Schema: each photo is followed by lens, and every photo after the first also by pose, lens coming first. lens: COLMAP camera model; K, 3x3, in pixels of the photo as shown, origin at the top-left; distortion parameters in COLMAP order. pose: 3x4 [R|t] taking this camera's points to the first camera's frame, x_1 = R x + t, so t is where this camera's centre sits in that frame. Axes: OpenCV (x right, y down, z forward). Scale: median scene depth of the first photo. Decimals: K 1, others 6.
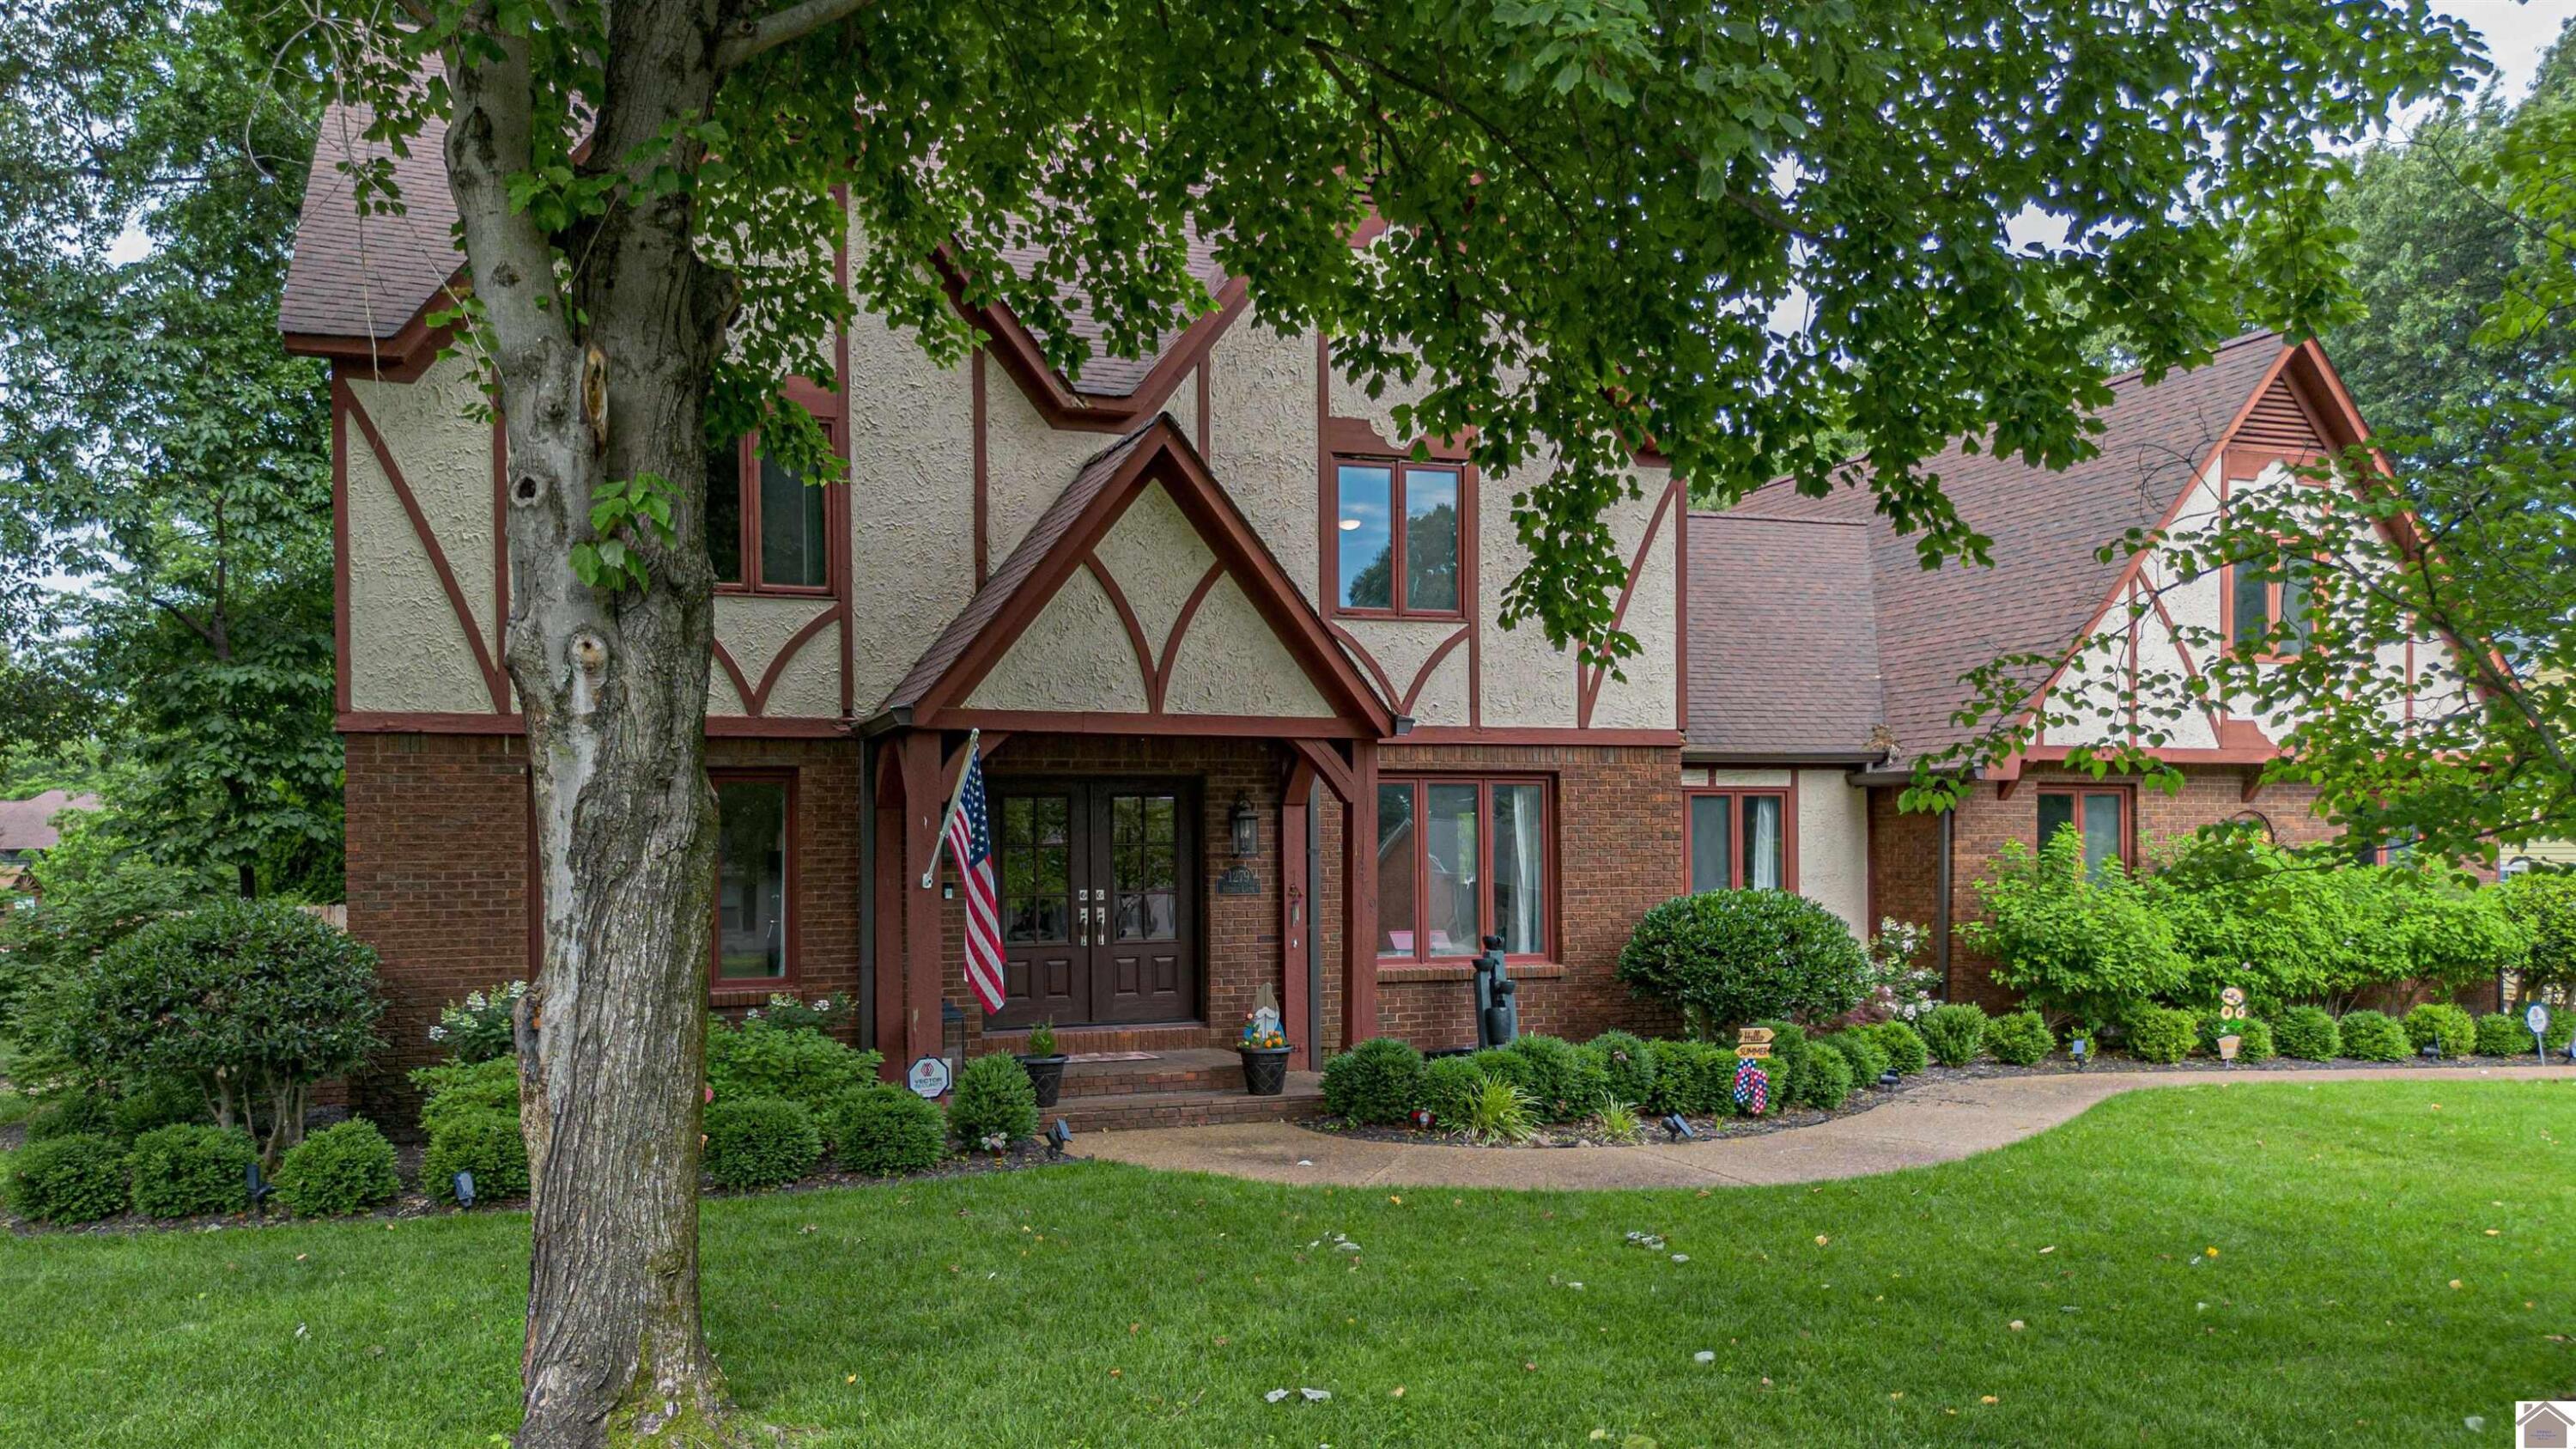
lens RADIAL K [[1826.3, 0, 1286.4], [0, 1826.3, 710.5], [0, 0, 1]] dist [0.084689, -0.093480]
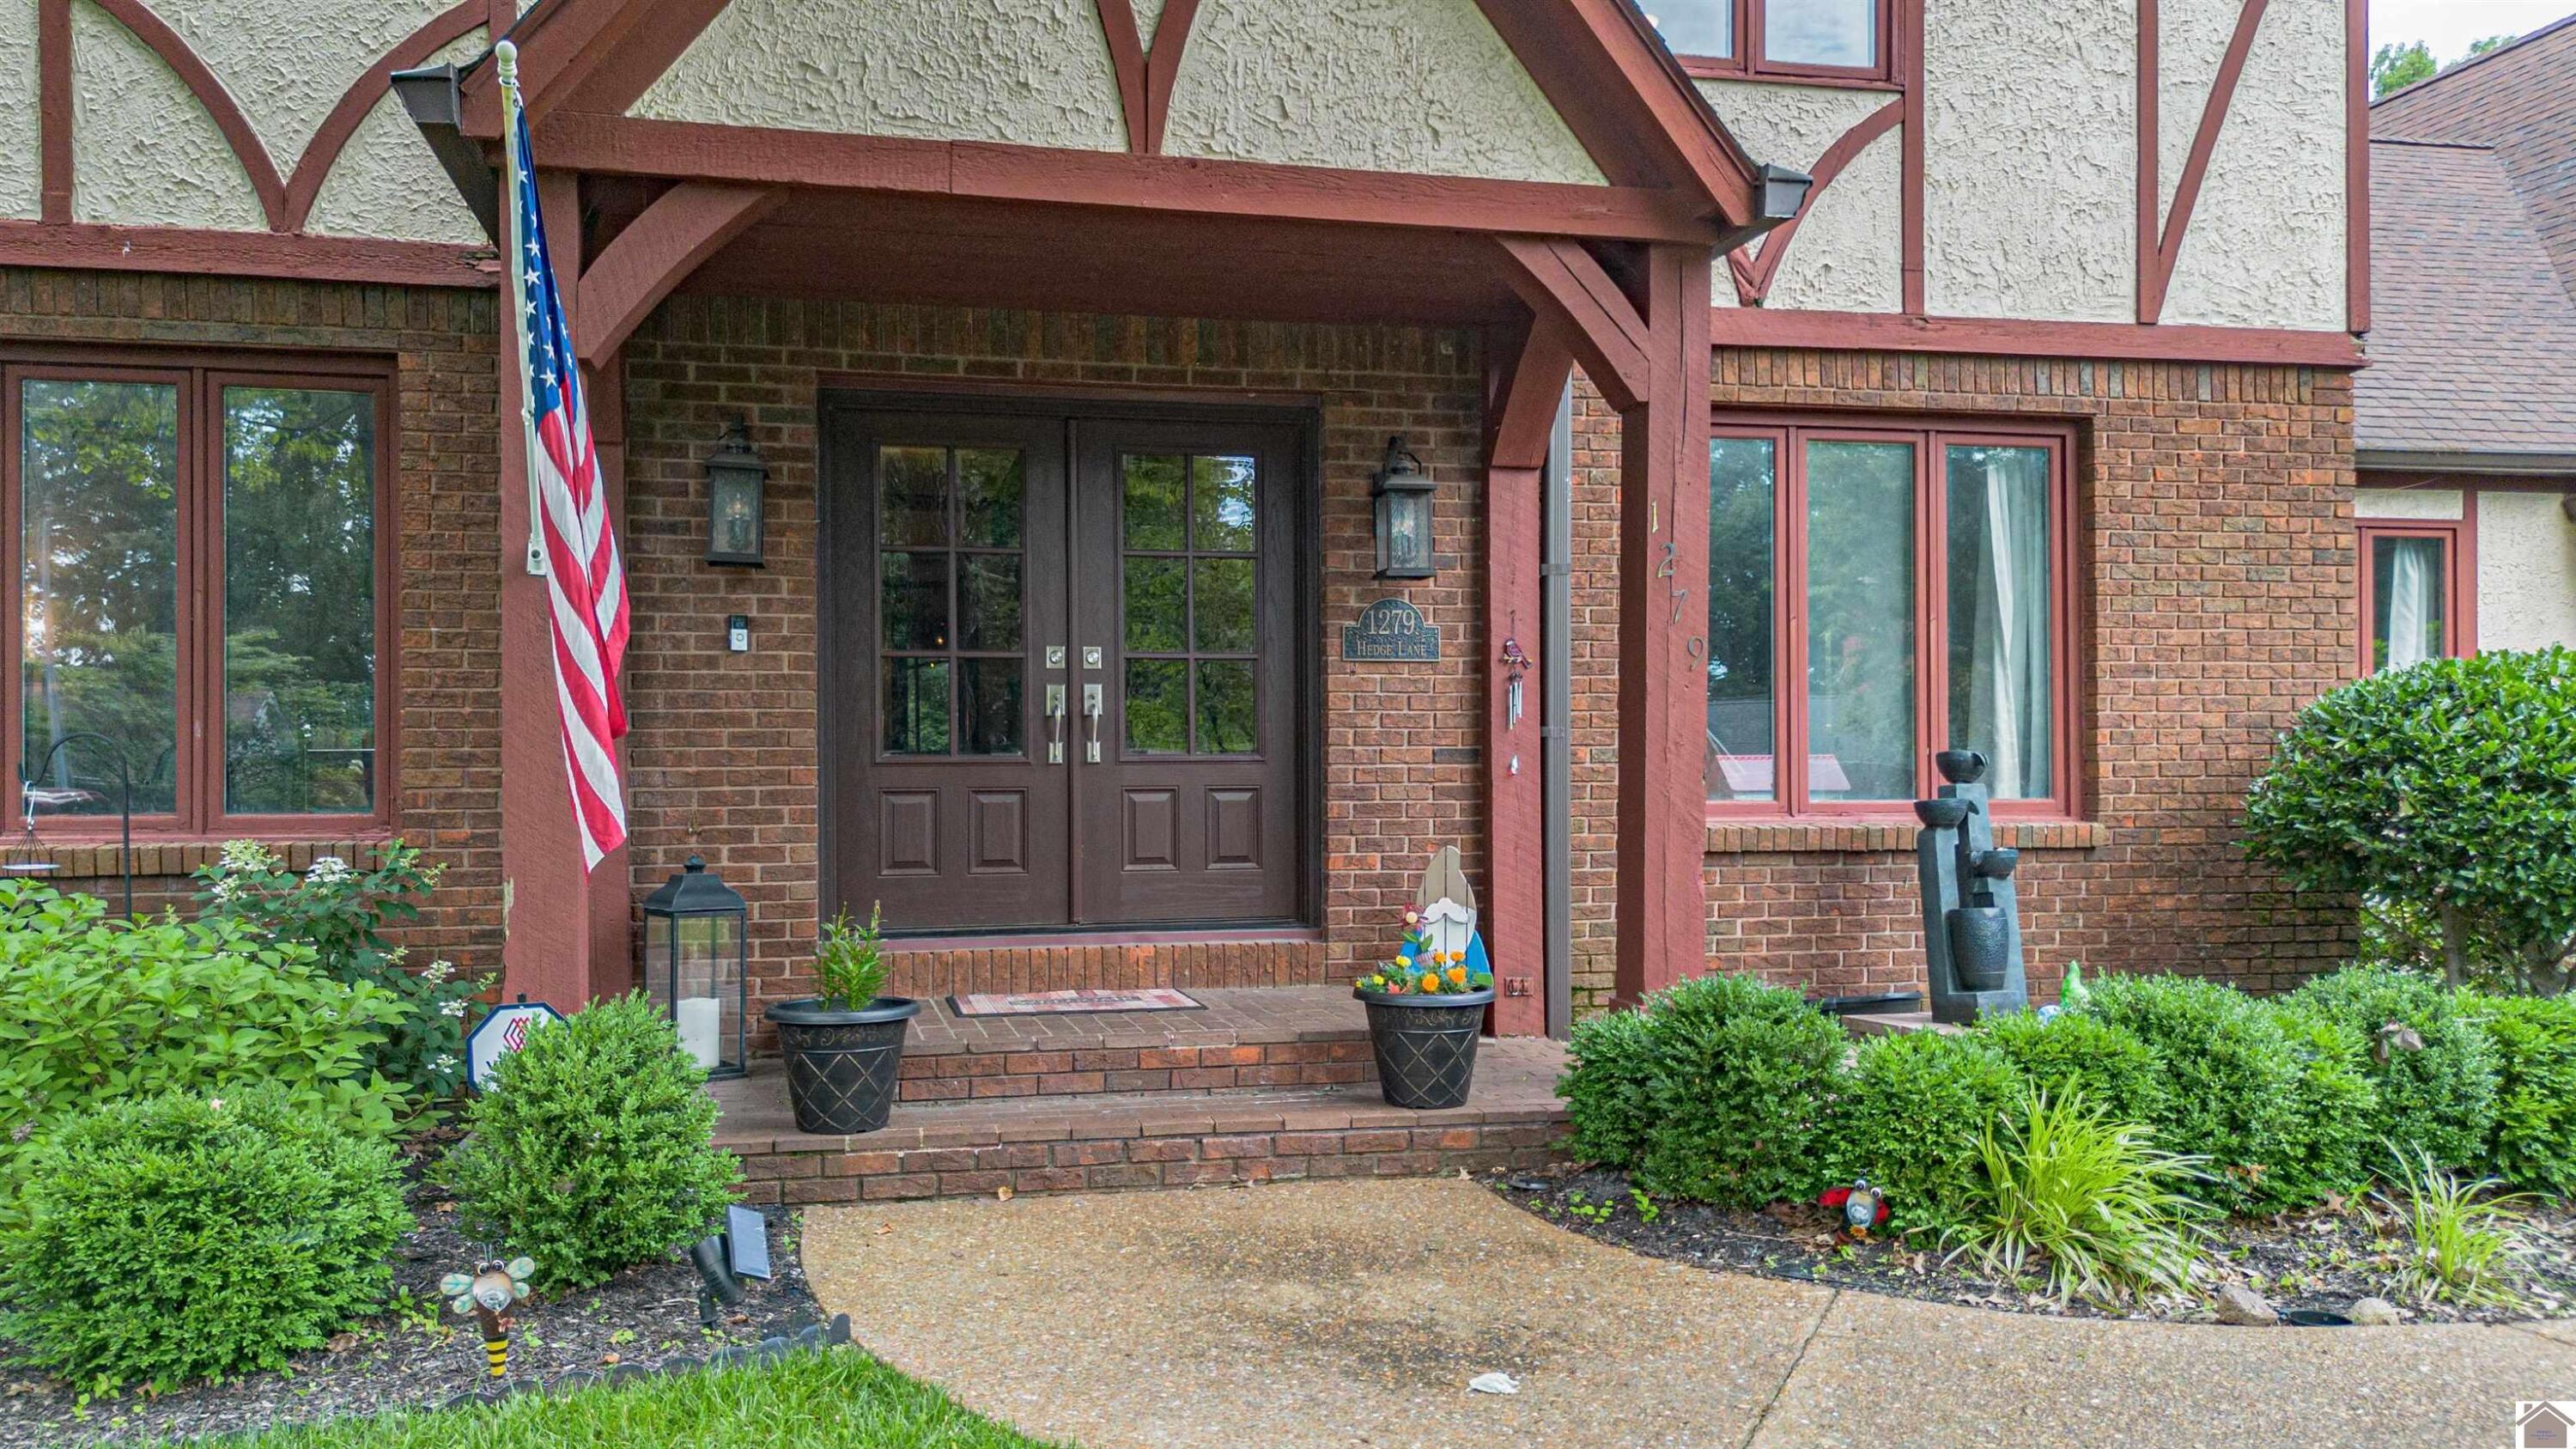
lens RADIAL K [[1776.4, 0, 1280.6], [0, 1776.4, 766.3], [0, 0, 1]] dist [0.078278, -0.115150]
pose [[0.987876, 0.001711, -0.155237, 0.016613], [0.009560, 0.997371, 0.071834, 0.097015], [0.154952, -0.072447, 0.985262, 0.560450]]
